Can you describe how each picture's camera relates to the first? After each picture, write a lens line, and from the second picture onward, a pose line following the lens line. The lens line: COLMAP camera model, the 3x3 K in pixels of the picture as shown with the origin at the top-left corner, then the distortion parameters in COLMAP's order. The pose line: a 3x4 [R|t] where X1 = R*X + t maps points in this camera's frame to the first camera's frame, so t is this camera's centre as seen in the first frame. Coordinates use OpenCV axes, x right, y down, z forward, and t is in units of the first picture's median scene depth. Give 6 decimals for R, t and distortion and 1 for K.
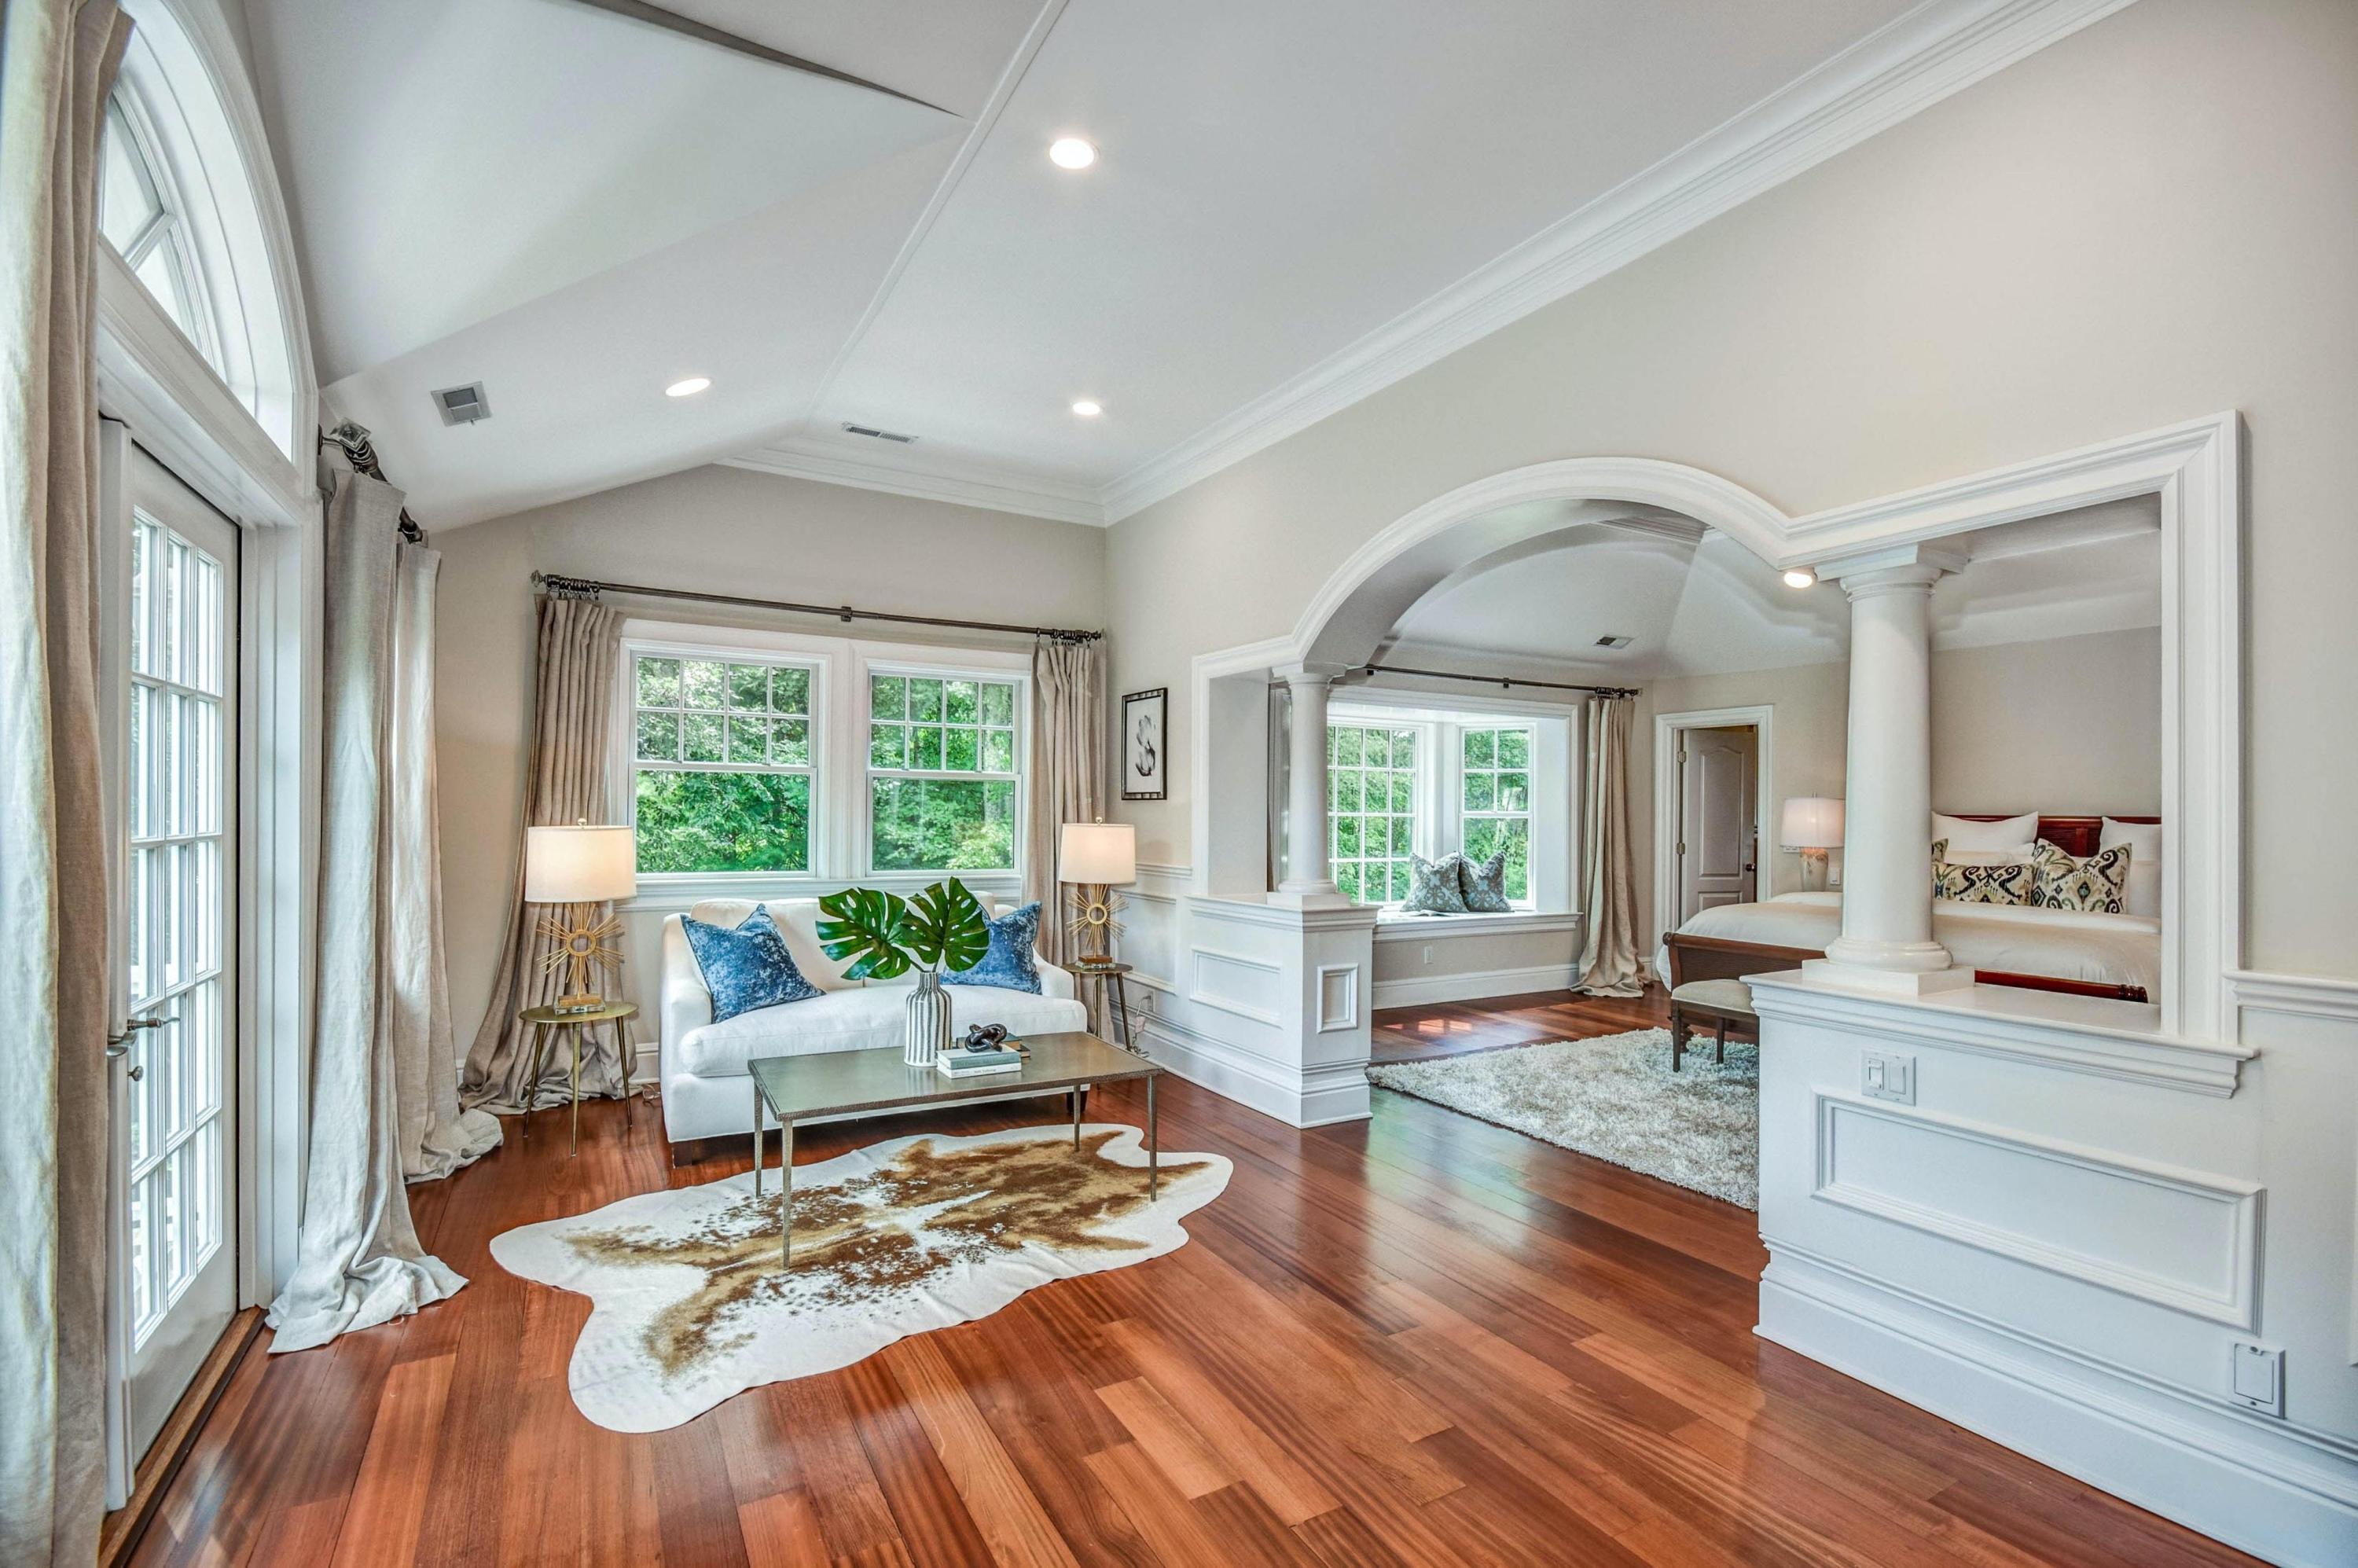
lens RADIAL K [[1048.8, 0, 1161.9], [0, 1048.8, 824.3], [0, 0, 1]] dist [-0.006449, 0.001609]
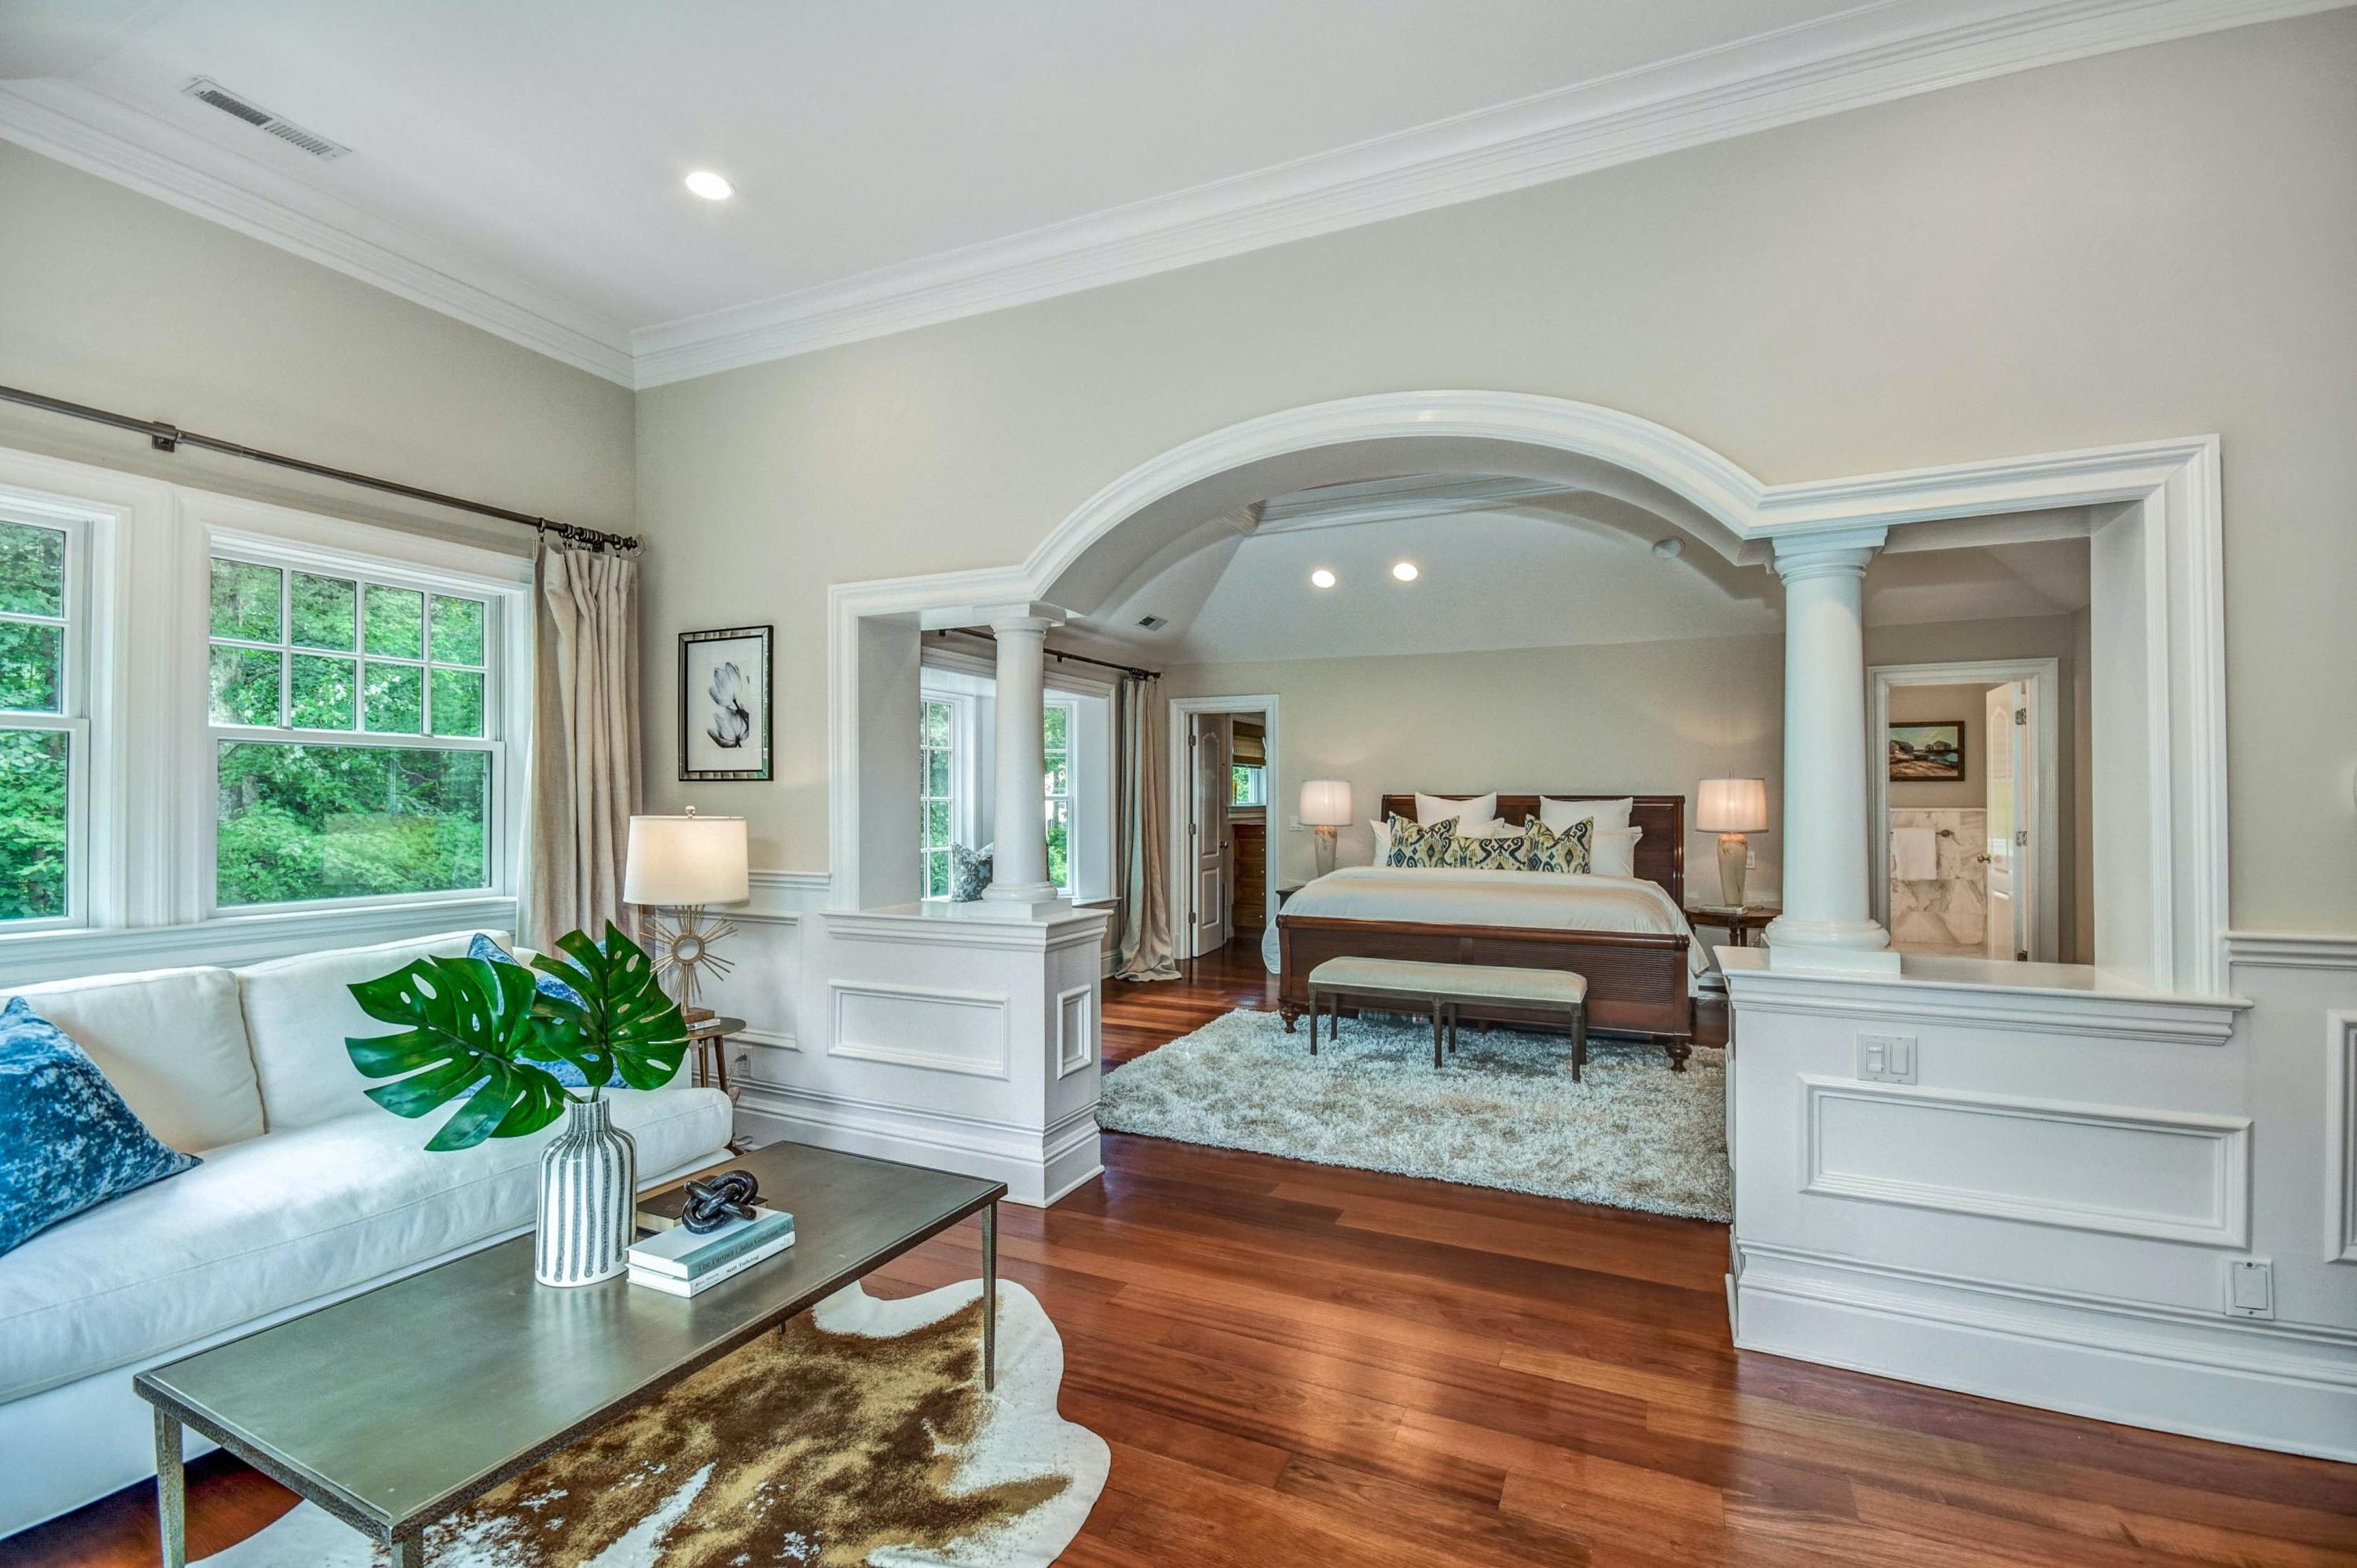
lens RADIAL K [[1048.3, 0, 1176.8], [0, 1048.3, 797.7], [0, 0, 1]] dist [-0.006449, 0.001609]
pose [[0.812947, -0.007755, 0.582286, -0.277131], [0.013146, 0.999901, -0.005035, -0.006615], [-0.582189, 0.011748, 0.812969, 0.376126]]
